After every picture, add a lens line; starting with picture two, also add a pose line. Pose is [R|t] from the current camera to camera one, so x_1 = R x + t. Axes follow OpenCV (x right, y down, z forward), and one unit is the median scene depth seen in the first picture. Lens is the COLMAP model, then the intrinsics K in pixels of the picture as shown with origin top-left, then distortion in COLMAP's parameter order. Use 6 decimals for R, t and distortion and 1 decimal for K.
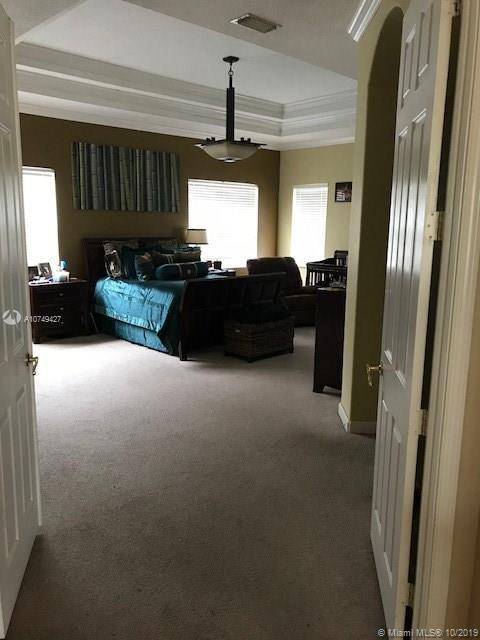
lens RADIAL K [[523.3, 0, 239.0], [0, 523.3, 320.6], [0, 0, 1]] dist [0.034717, -0.009302]
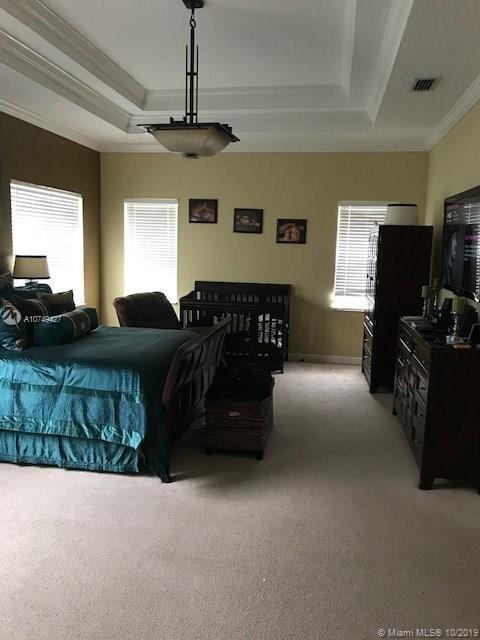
lens RADIAL K [[523.3, 0, 241.2], [0, 523.3, 319.1], [0, 0, 1]] dist [0.034717, -0.009302]
pose [[0.793326, -0.076342, 0.603992, -0.272807], [0.097903, 0.995192, -0.002805, -0.068651], [-0.600874, 0.061358, 0.796986, 0.324510]]
